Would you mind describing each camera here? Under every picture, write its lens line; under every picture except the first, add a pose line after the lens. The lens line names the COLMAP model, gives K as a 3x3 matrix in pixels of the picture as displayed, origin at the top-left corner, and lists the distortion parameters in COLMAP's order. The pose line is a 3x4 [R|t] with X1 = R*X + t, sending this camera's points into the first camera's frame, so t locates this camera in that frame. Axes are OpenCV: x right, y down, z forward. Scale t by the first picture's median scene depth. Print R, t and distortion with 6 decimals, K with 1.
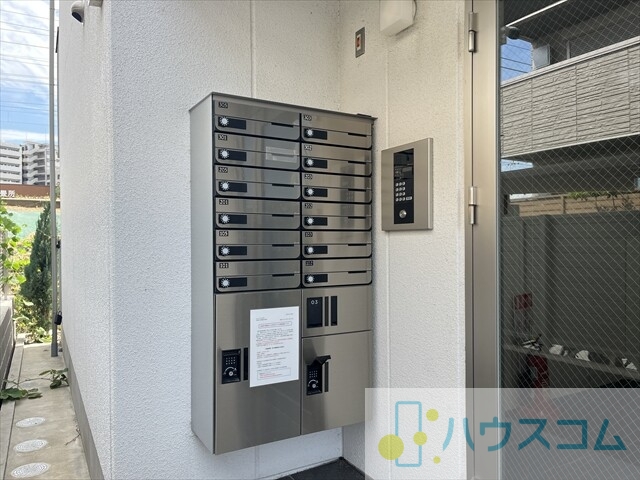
lens RADIAL K [[484.0, 0, 320.8], [0, 484.0, 240.4], [0, 0, 1]] dist [0.005232, 0.000261]
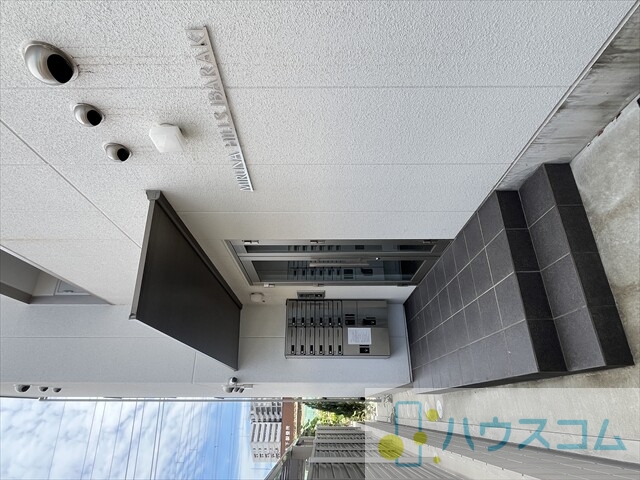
lens RADIAL K [[388.2, 0, 320.3], [0, 388.2, 240.8], [0, 0, 1]] dist [-0.003608, -0.000191]
pose [[0.016994, -0.993906, -0.108914, 0.171282], [0.999844, 0.017422, -0.002982, -0.010334], [0.004861, -0.108846, 0.994047, -0.321148]]
